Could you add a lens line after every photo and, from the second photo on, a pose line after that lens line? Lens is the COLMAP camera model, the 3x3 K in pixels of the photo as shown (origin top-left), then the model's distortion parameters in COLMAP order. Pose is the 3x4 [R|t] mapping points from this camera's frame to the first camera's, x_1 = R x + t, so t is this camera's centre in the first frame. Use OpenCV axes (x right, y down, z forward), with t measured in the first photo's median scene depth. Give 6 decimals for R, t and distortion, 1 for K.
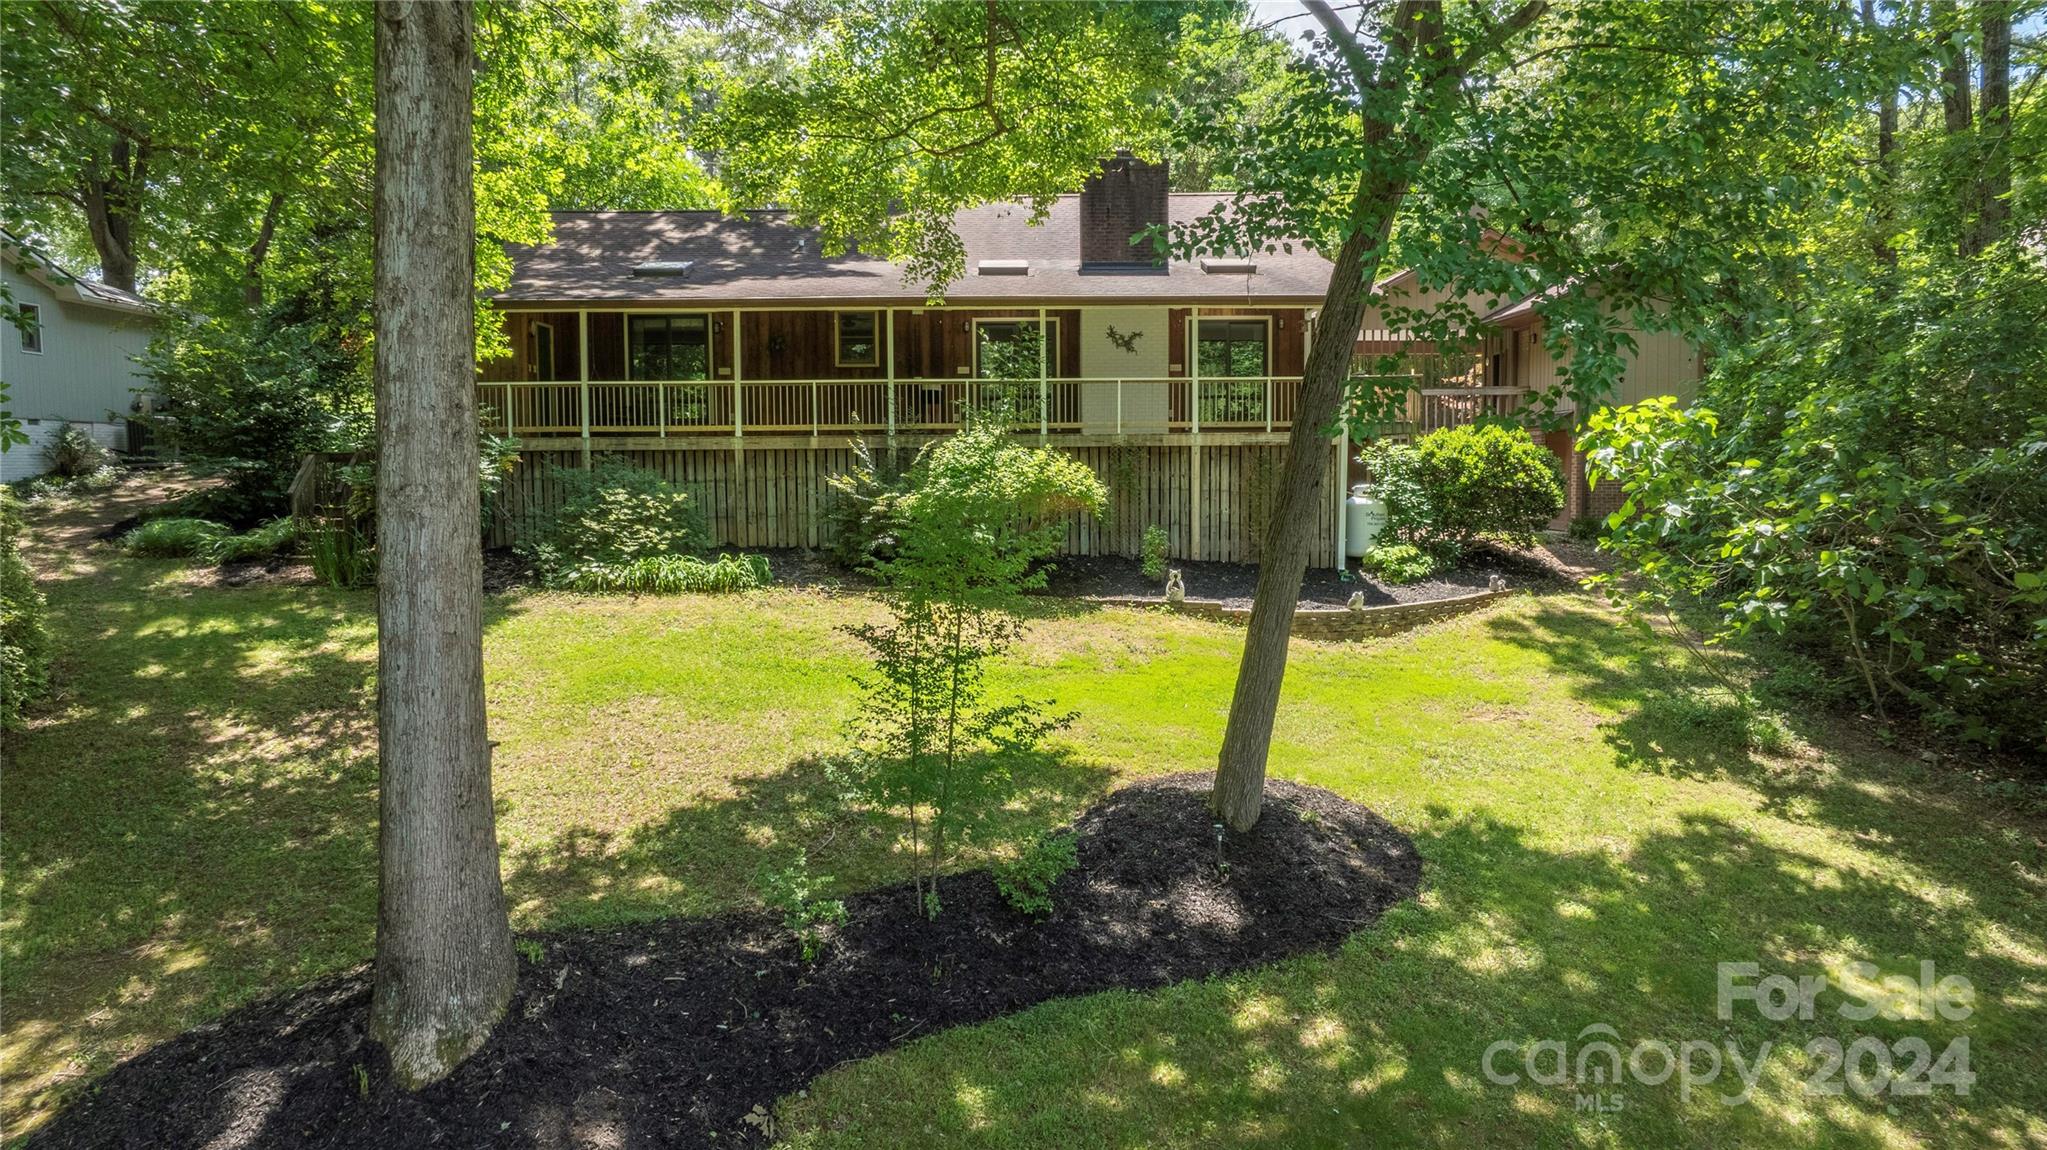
lens RADIAL K [[1479.4, 0, 1023.5], [0, 1479.4, 575.0], [0, 0, 1]] dist [-0.003411, -0.000010]
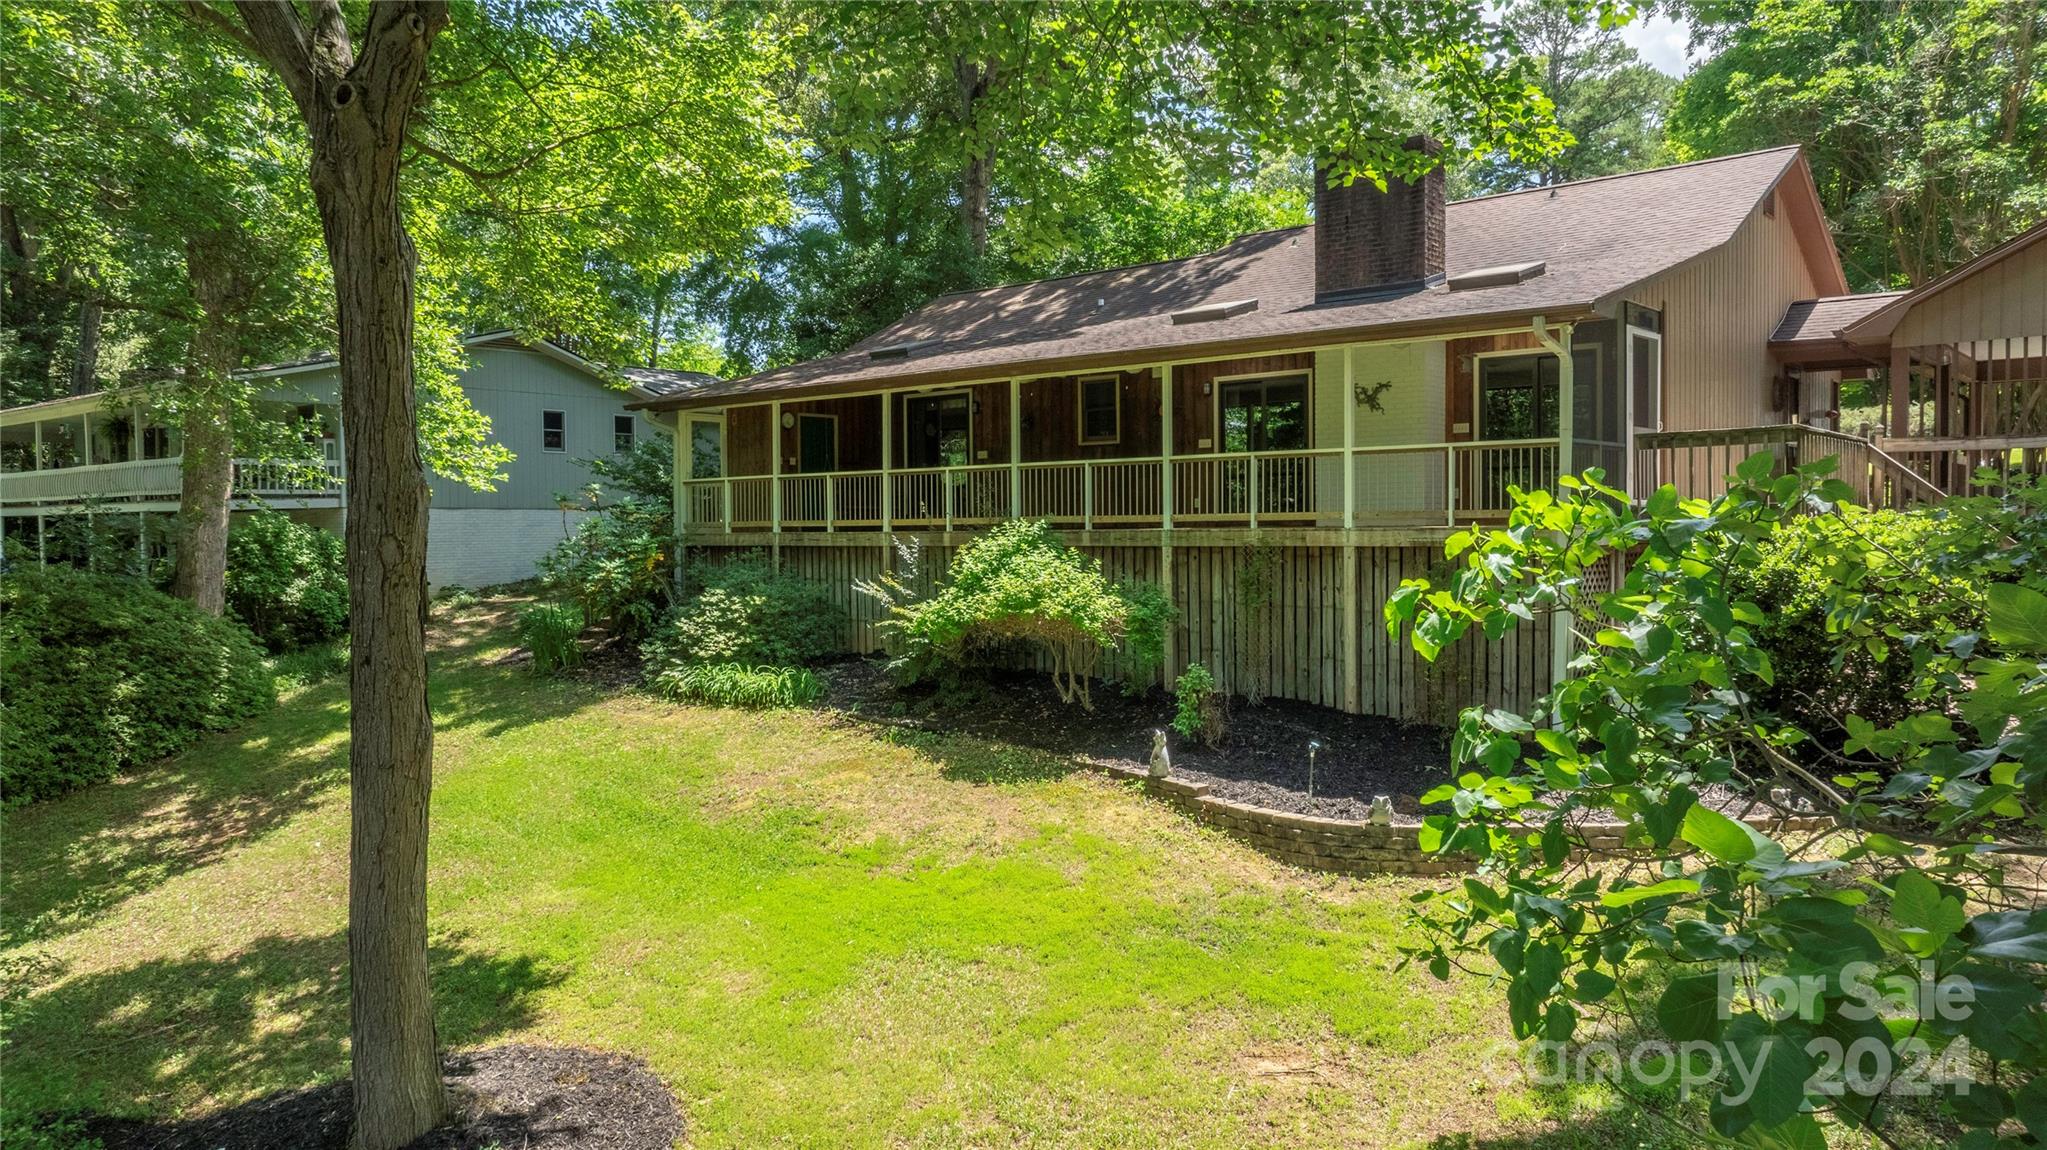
lens RADIAL K [[1479.4, 0, 1023.5], [0, 1479.4, 575.0], [0, 0, 1]] dist [-0.003411, -0.000010]
pose [[0.759269, 0.018477, -0.650515, 0.438954], [-0.054314, 0.997909, -0.035050, -0.041391], [0.648507, 0.061944, 0.758685, 0.386798]]
